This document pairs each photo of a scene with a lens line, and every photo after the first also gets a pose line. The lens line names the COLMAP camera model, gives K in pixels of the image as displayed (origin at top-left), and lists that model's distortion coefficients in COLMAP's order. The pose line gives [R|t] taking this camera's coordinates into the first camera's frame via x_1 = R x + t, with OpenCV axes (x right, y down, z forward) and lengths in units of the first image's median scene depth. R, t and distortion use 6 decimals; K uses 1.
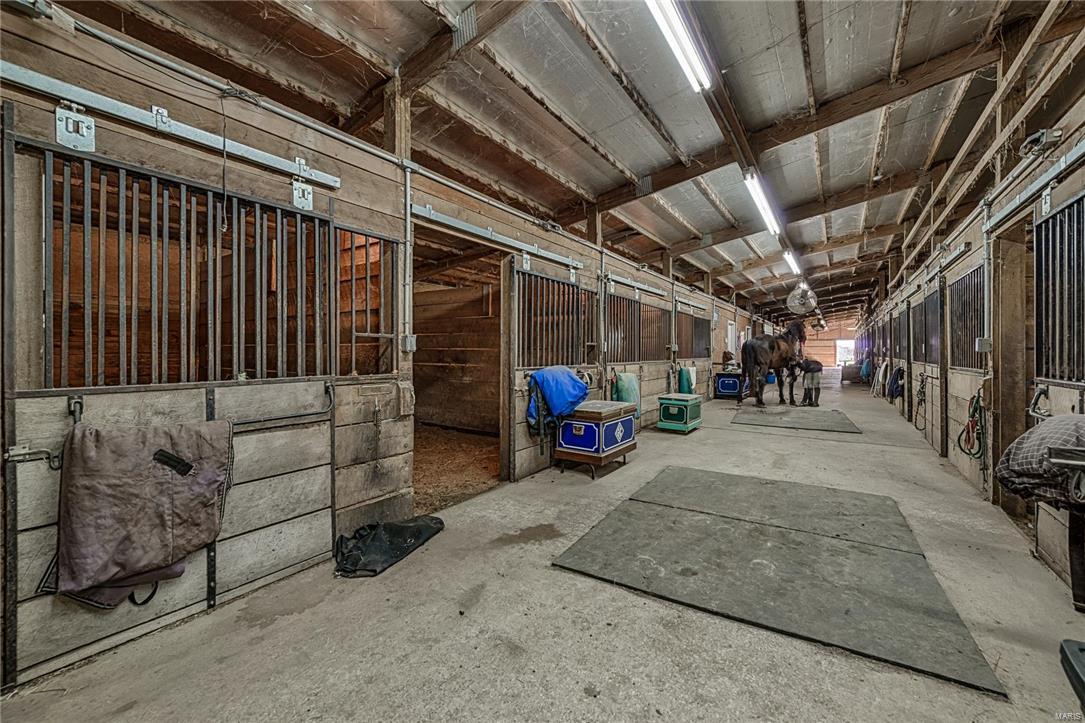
lens RADIAL K [[427.6, 0, 549.5], [0, 427.6, 356.2], [0, 0, 1]] dist [-0.001427, -0.000125]
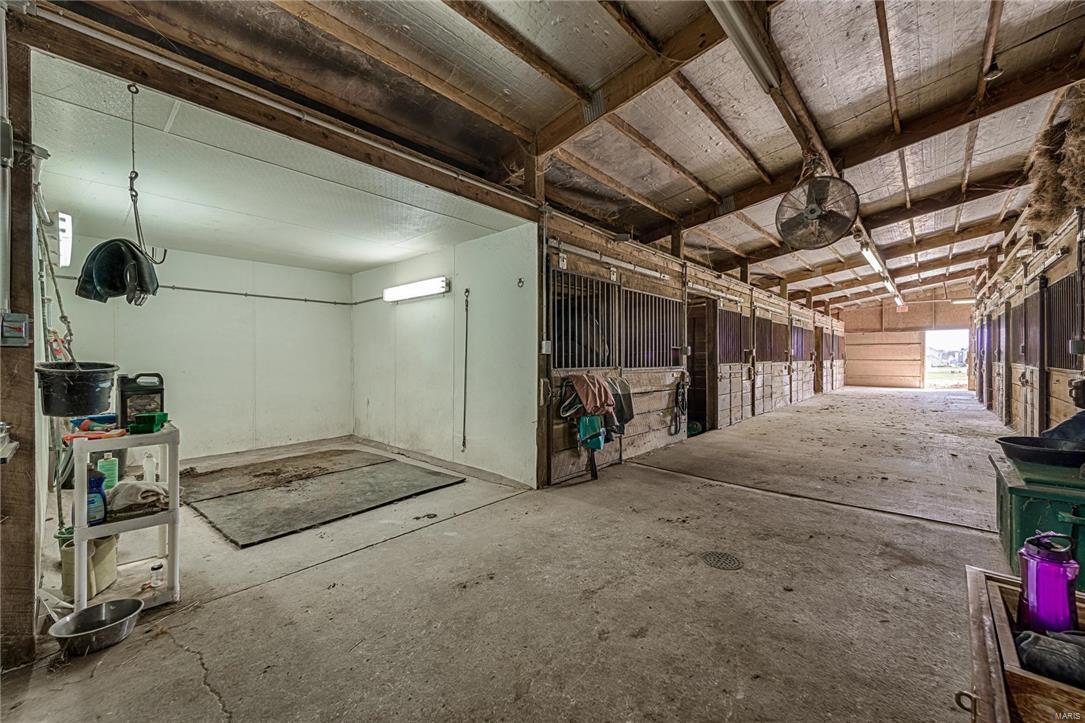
lens RADIAL K [[427.6, 0, 535.5], [0, 427.6, 359.7], [0, 0, 1]] dist [-0.001427, -0.000125]
pose [[0.988428, -0.010577, -0.151319, -0.135260], [0.010116, 0.999942, -0.003812, -0.000676], [0.151350, 0.002237, 0.988478, -0.202750]]
